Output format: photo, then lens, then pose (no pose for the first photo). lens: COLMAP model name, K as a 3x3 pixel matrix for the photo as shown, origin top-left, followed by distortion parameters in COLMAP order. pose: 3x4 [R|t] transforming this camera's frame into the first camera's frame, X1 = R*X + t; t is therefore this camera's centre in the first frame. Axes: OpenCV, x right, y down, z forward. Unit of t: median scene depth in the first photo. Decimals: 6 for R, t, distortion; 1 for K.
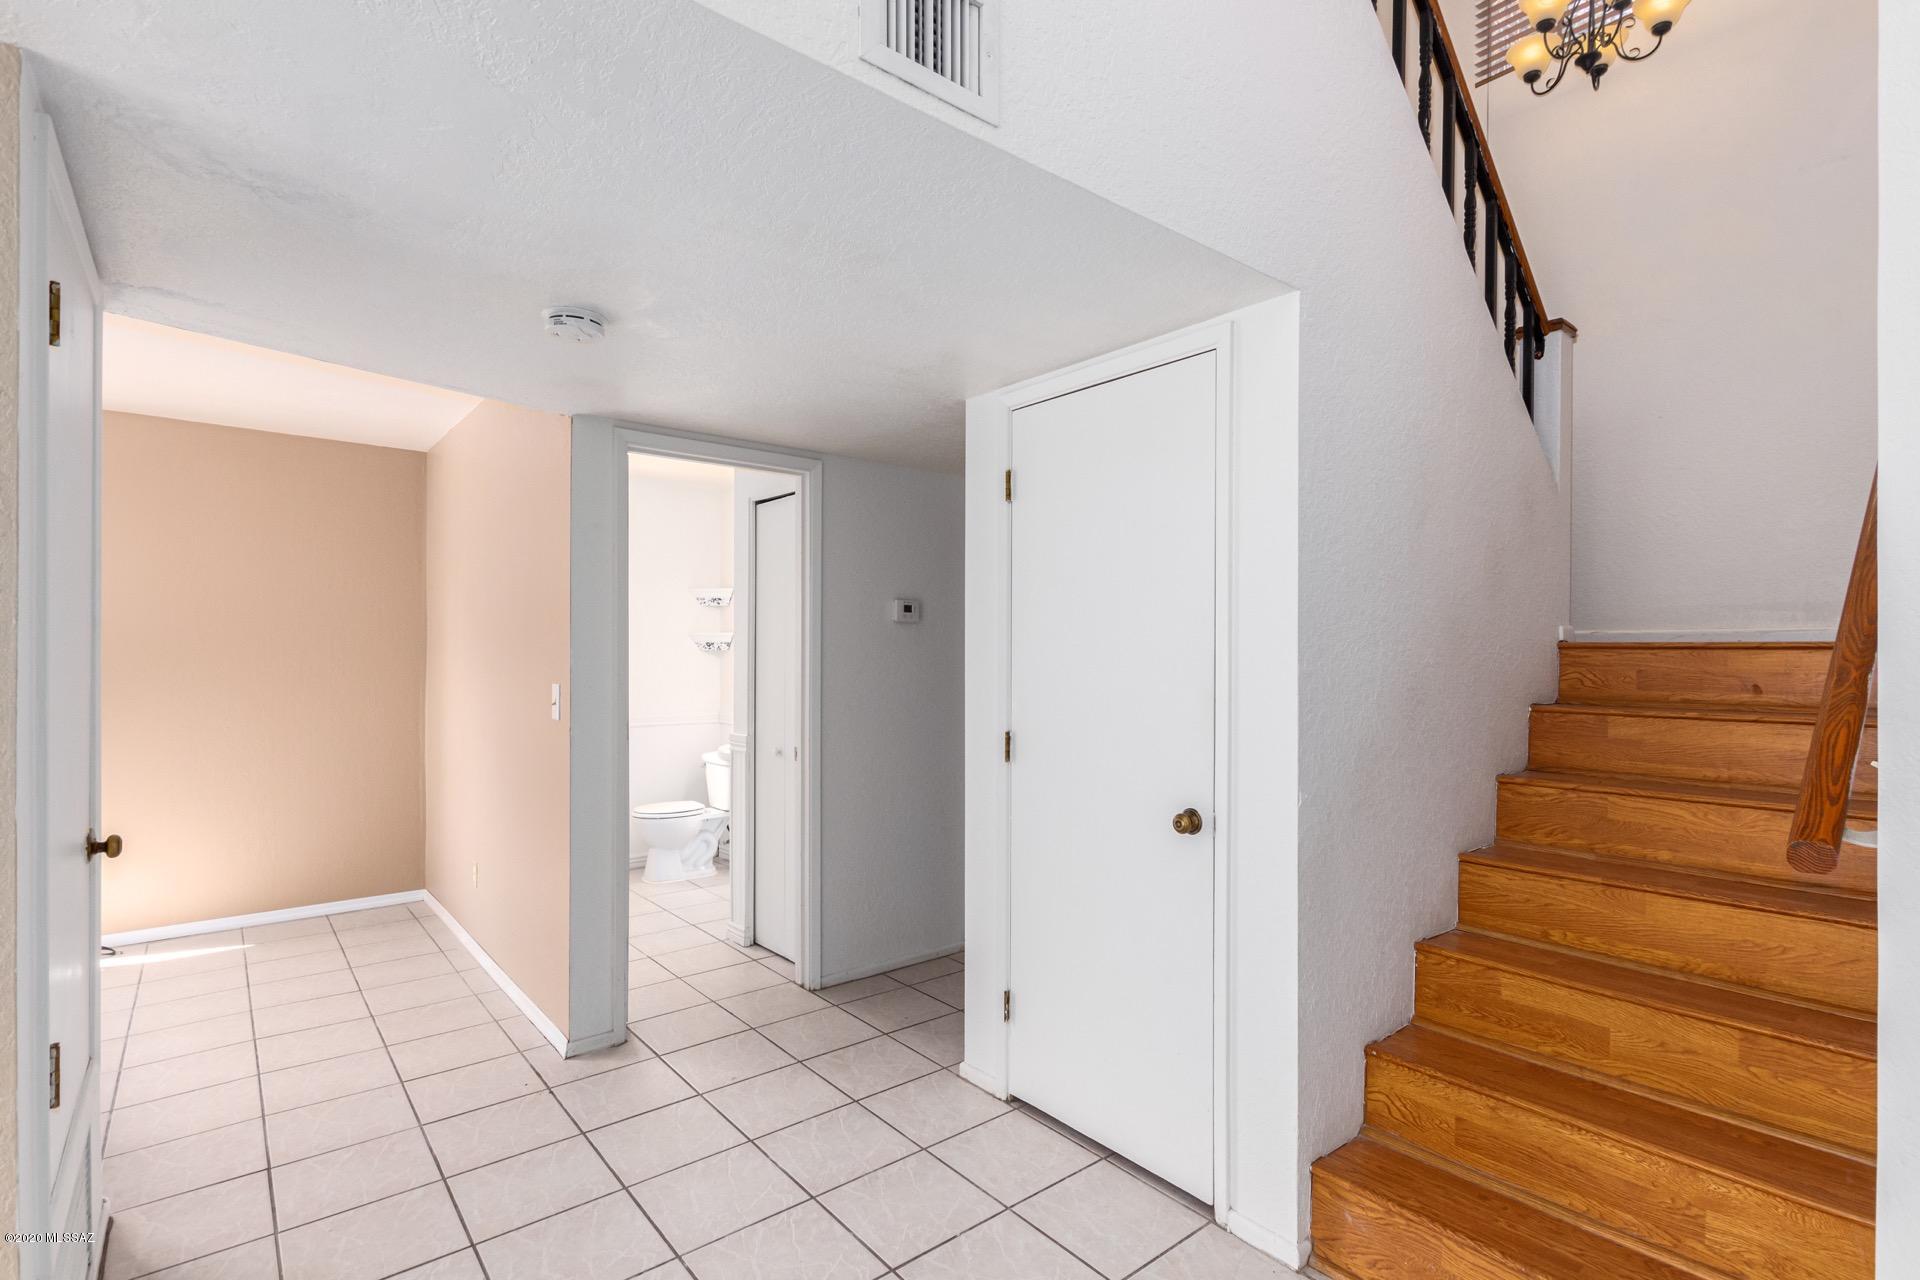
lens RADIAL K [[911.2, 0, 965.2], [0, 911.2, 655.4], [0, 0, 1]] dist [0.013654, -0.001103]
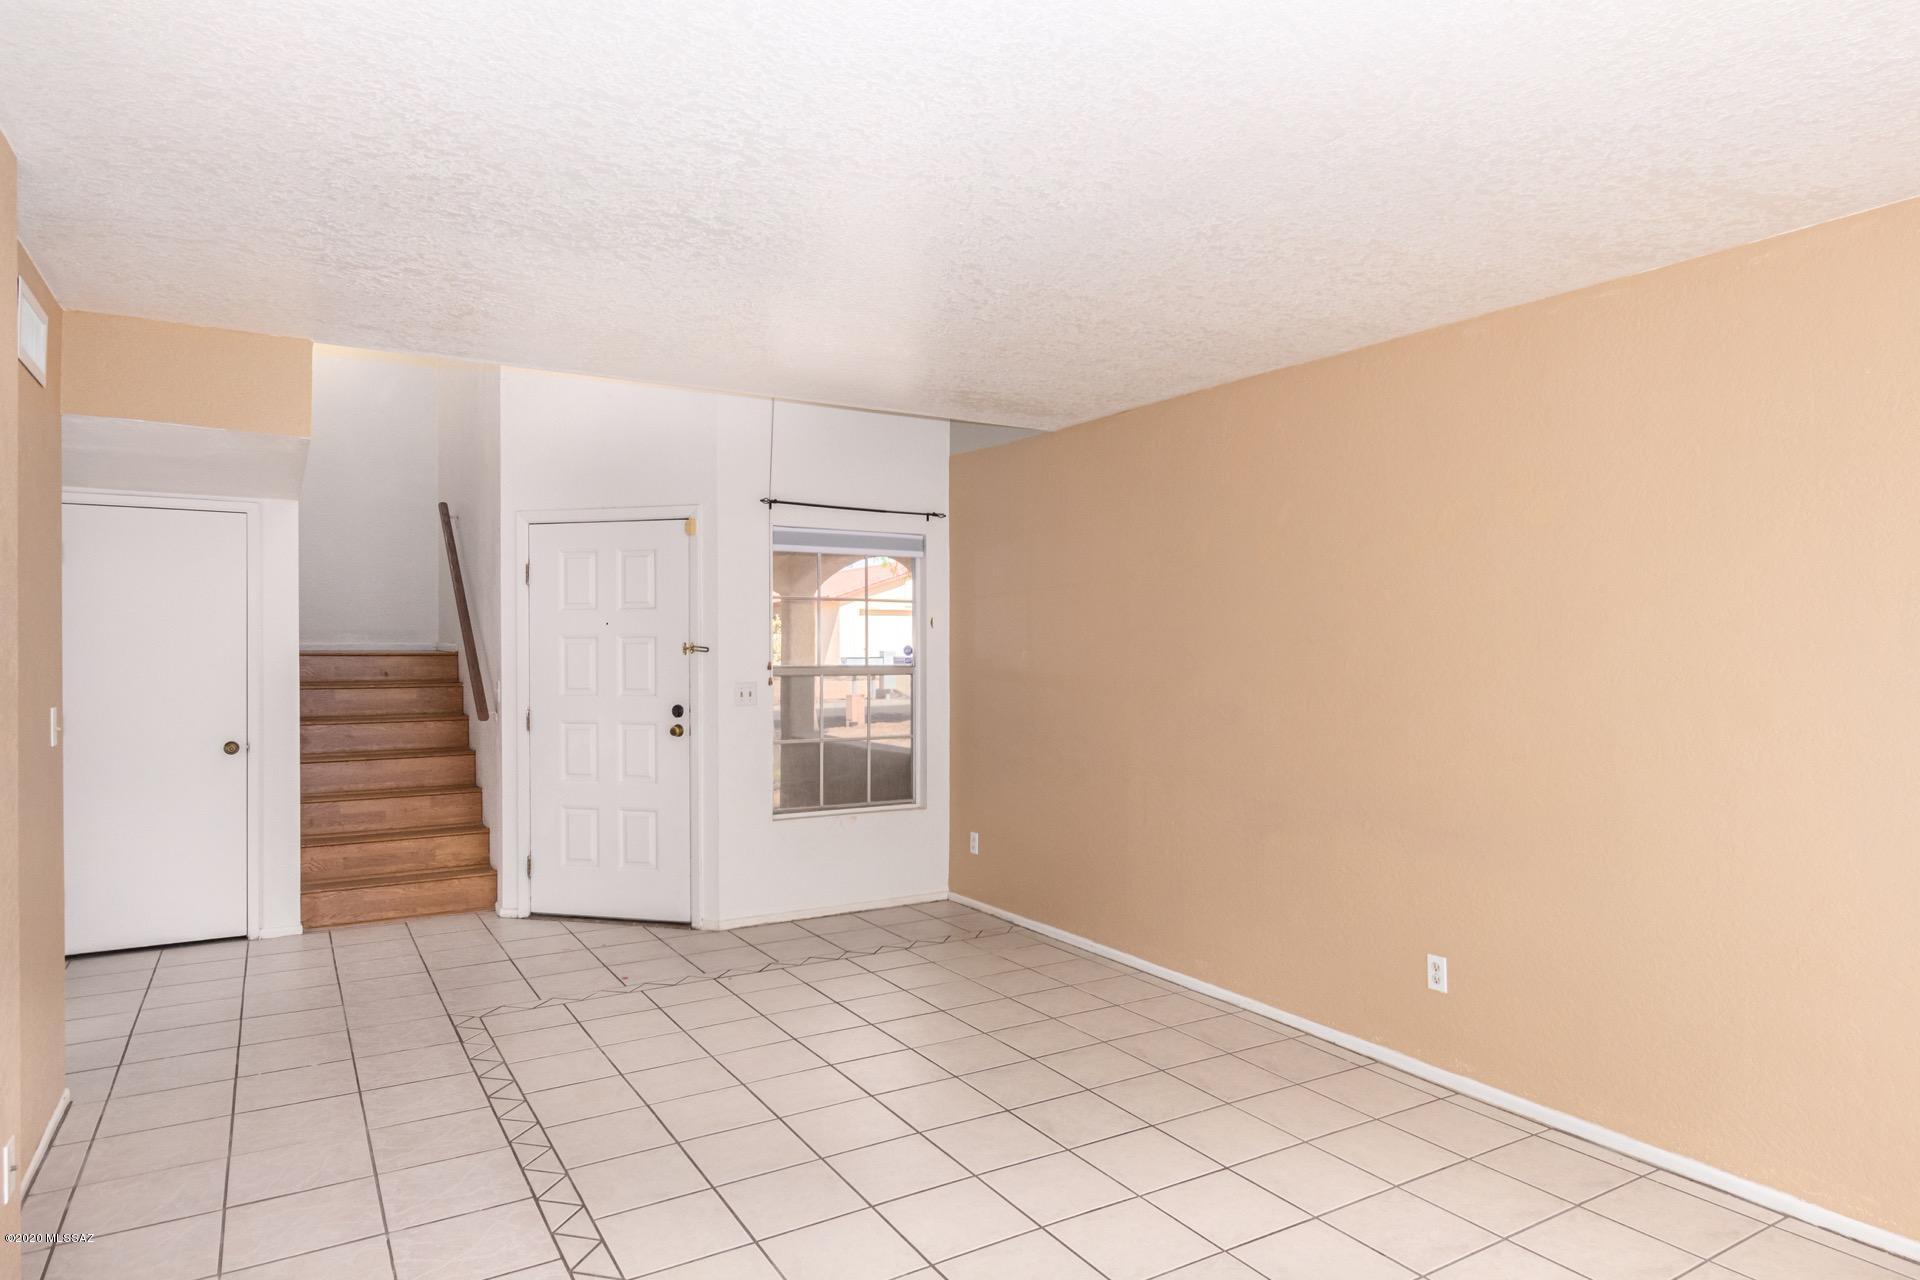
lens RADIAL K [[1130.9, 0, 1012.8], [0, 1130.9, 641.7], [0, 0, 1]] dist [-0.003844, -0.001724]
pose [[0.110202, 0.000758, 0.993909, -1.771194], [0.004456, 0.999989, -0.001256, -0.032413], [-0.993899, 0.004567, 0.110197, -0.842972]]
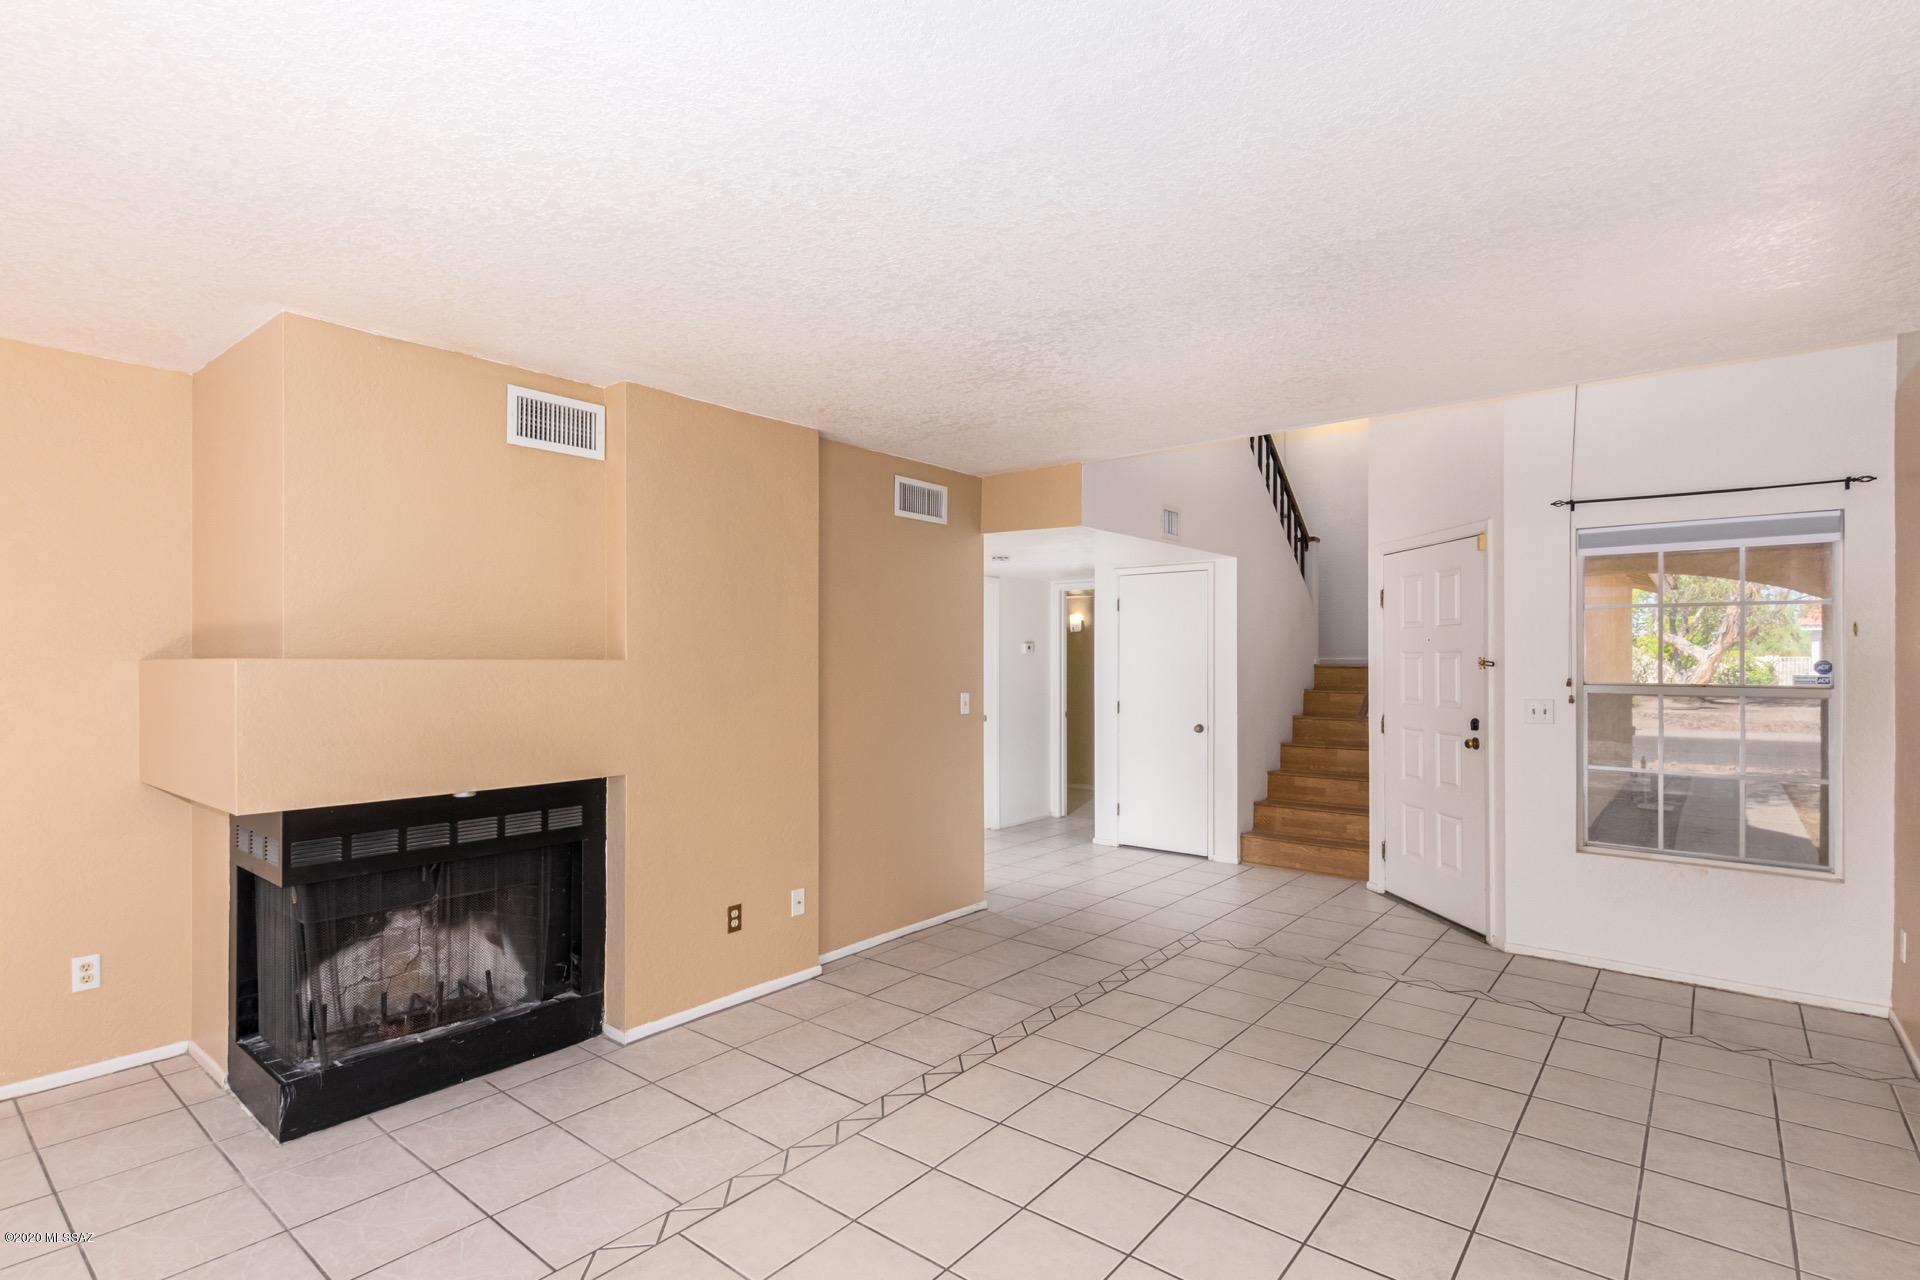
lens RADIAL K [[942.5, 0, 964.1], [0, 942.5, 655.4], [0, 0, 1]] dist [0.014722, -0.004093]
pose [[0.979639, -0.000445, 0.200765, -0.983852], [0.002202, 0.999961, -0.008527, -0.025456], [-0.200753, 0.008795, 0.979602, -1.627272]]
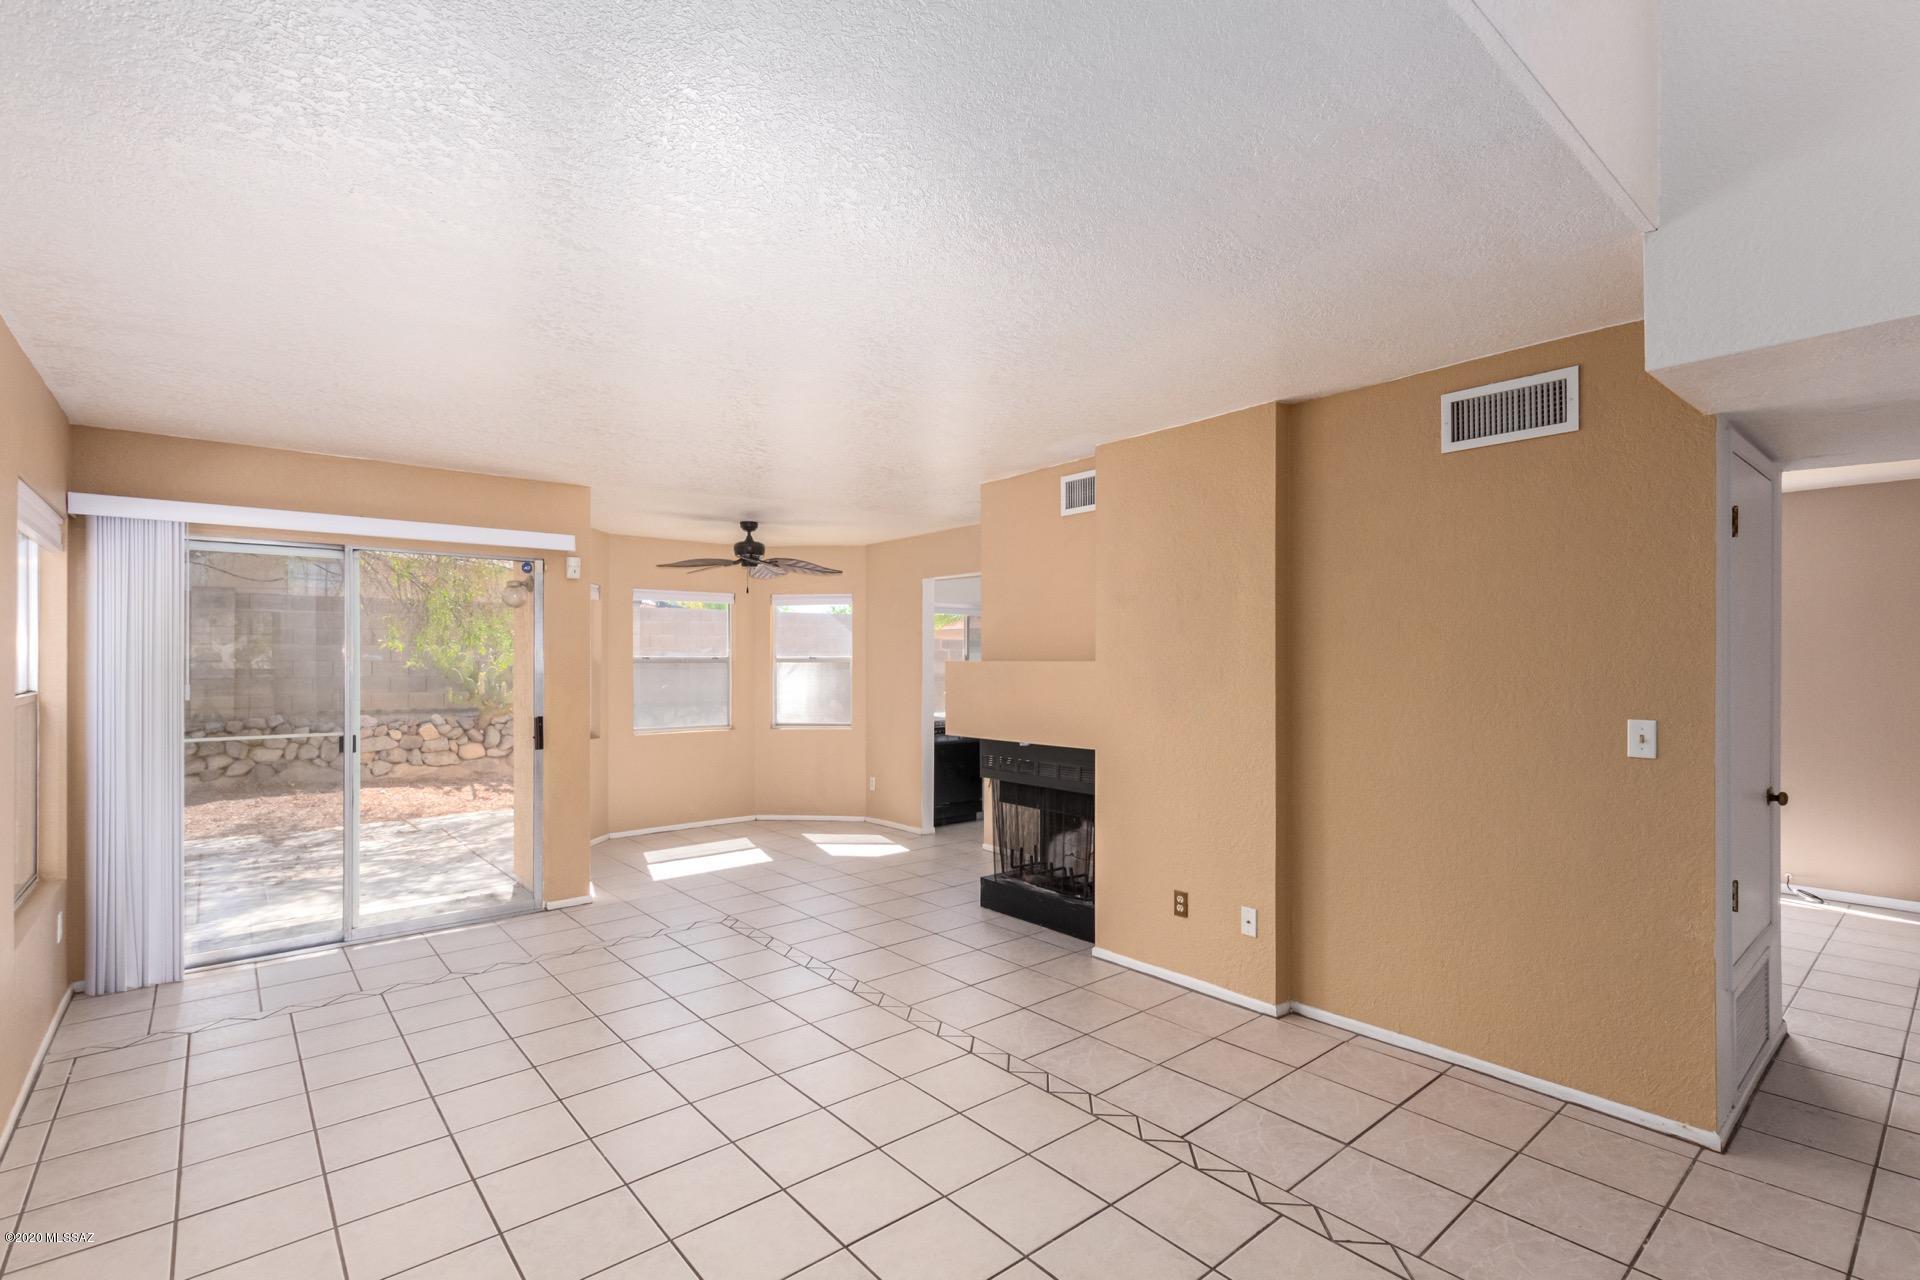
lens RADIAL K [[874.9, 0, 981.8], [0, 874.9, 664.7], [0, 0, 1]] dist [0.004564, -0.003445]
pose [[0.016898, -0.002120, -0.999855, 0.507064], [-0.008151, 0.999964, -0.002258, -0.018318], [0.999824, 0.008188, 0.016880, -0.383594]]
